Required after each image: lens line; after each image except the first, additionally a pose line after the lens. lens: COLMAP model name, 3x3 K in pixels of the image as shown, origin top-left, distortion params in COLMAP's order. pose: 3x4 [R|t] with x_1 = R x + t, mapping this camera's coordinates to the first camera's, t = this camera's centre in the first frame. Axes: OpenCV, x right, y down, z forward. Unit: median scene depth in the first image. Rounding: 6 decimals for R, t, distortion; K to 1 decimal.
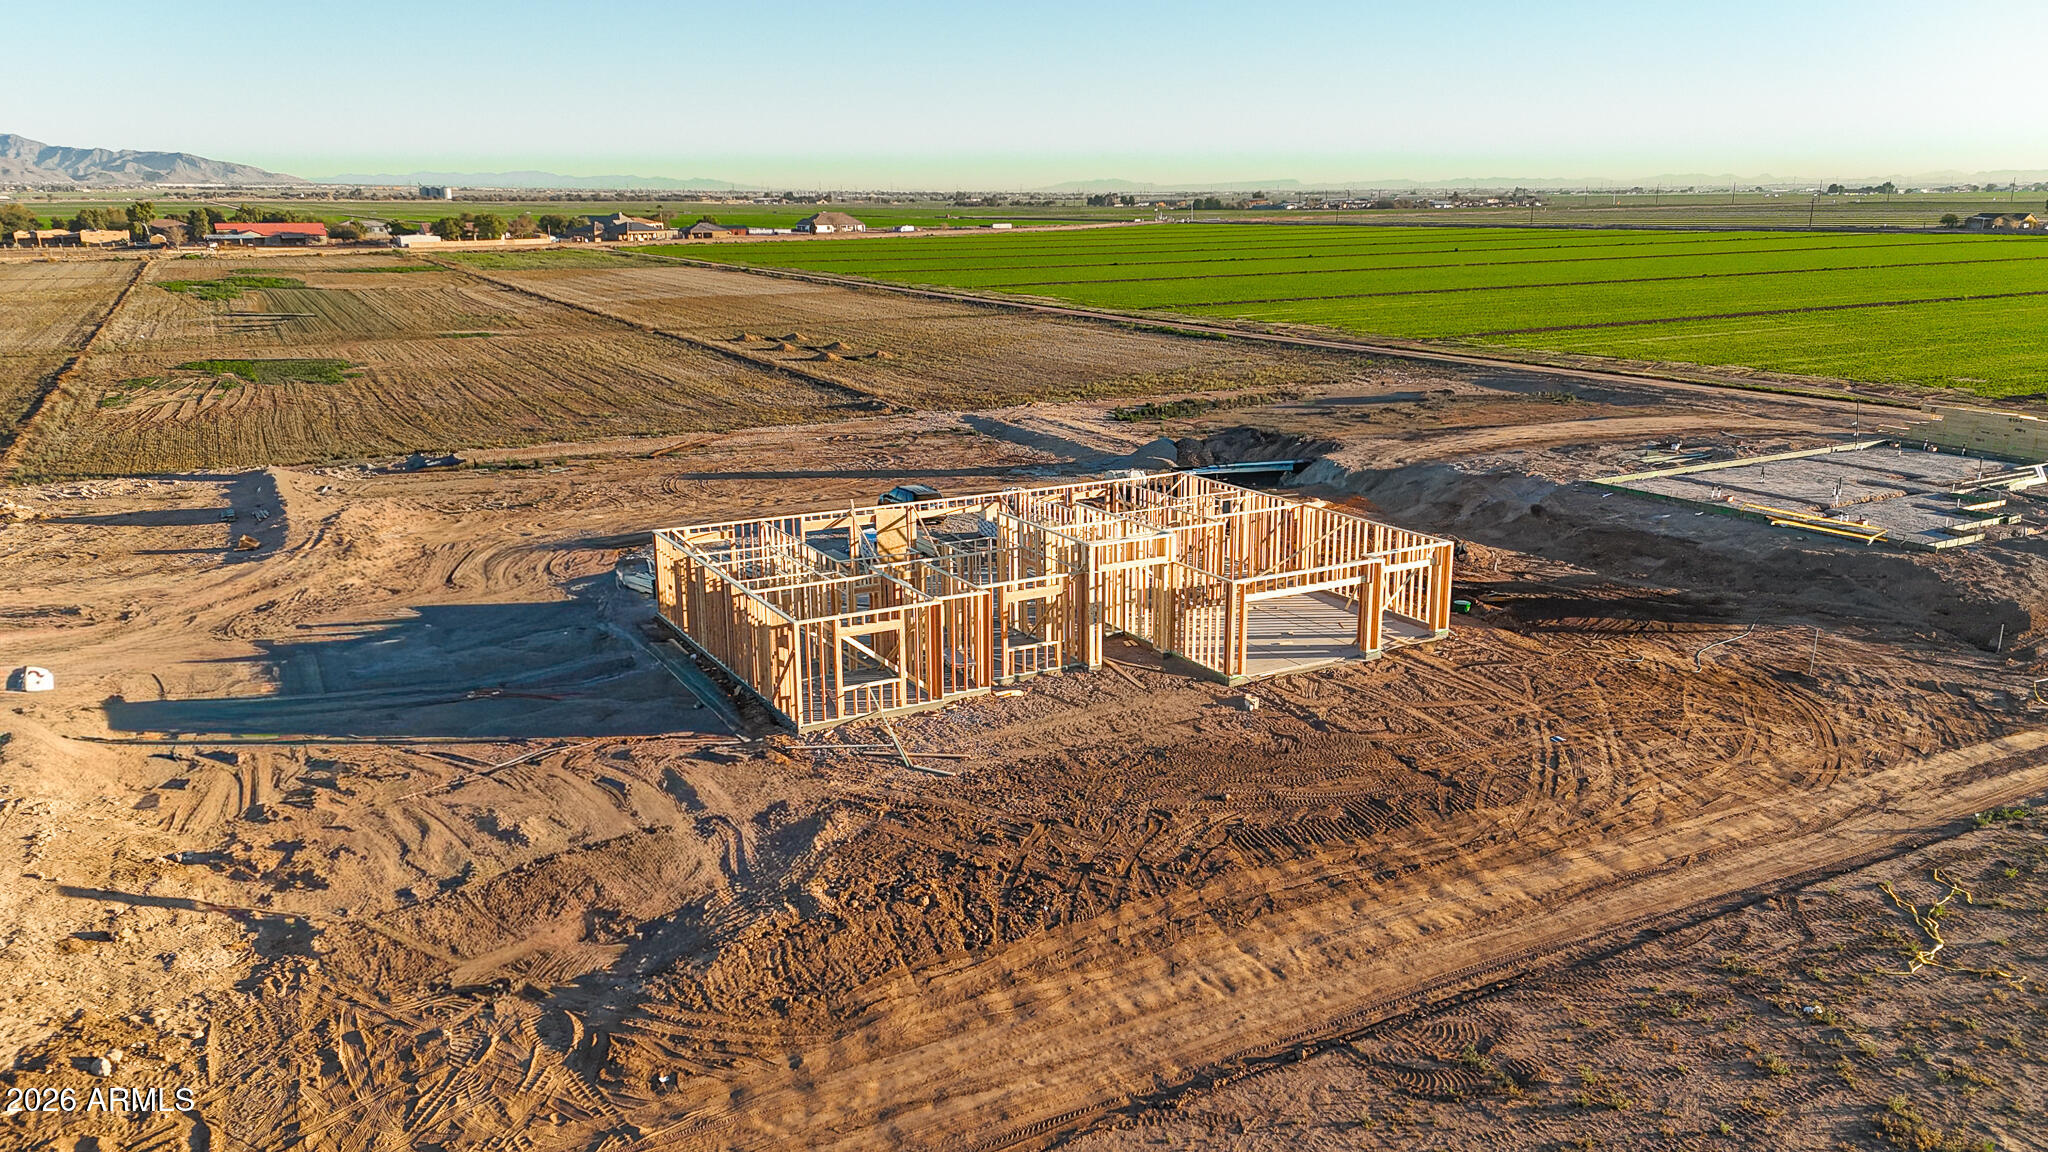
lens RADIAL K [[1495.0, 0, 1030.4], [0, 1495.0, 573.7], [0, 0, 1]] dist [0.091916, -0.087521]
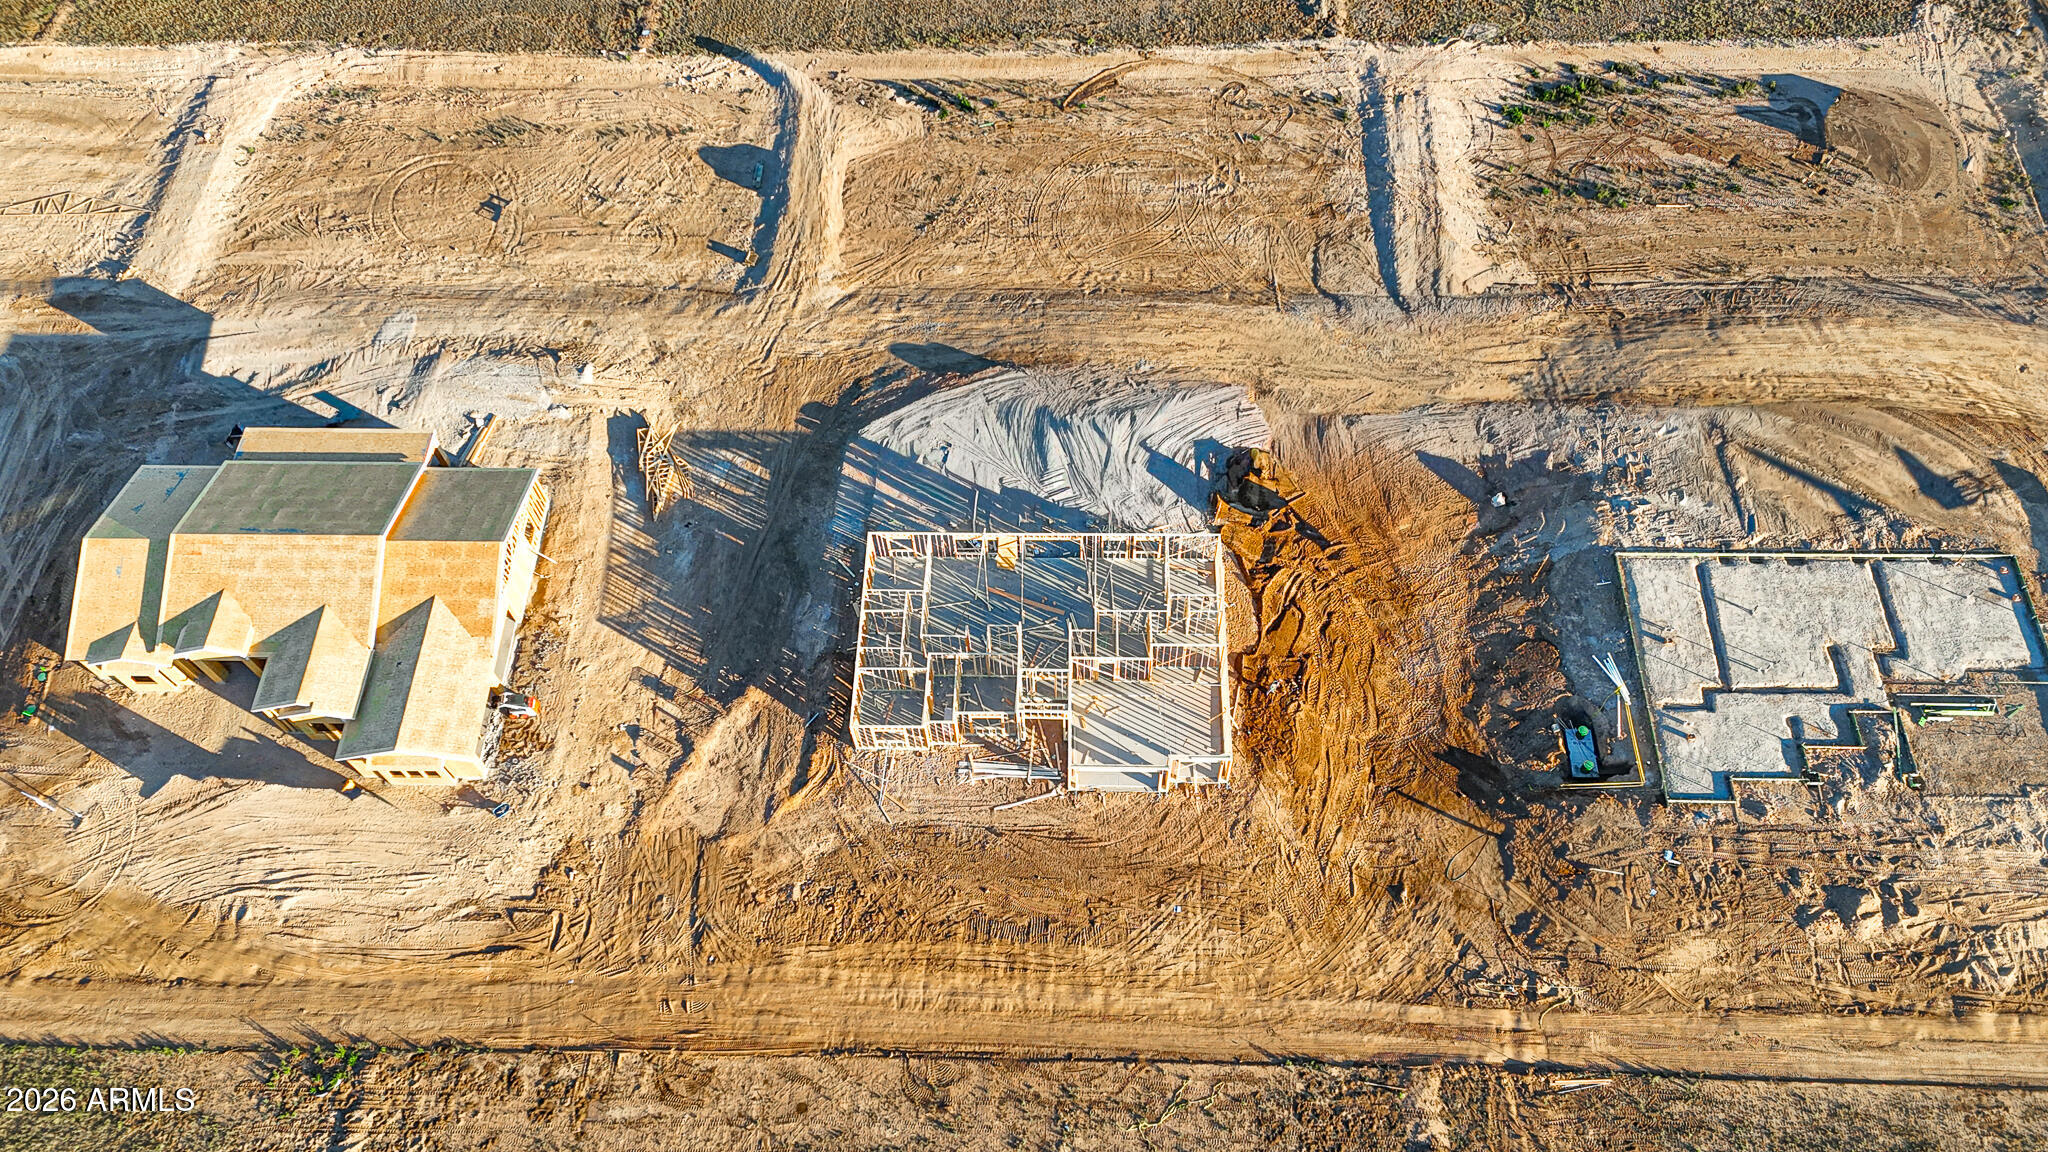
lens RADIAL K [[1495.0, 0, 1025.9], [0, 1495.0, 578.2], [0, 0, 1]] dist [0.091916, -0.087521]
pose [[0.858143, 0.430808, -0.279276, 0.265756], [-0.099449, 0.673140, 0.732798, -0.799016], [0.503687, -0.601072, 0.620493, -0.040581]]
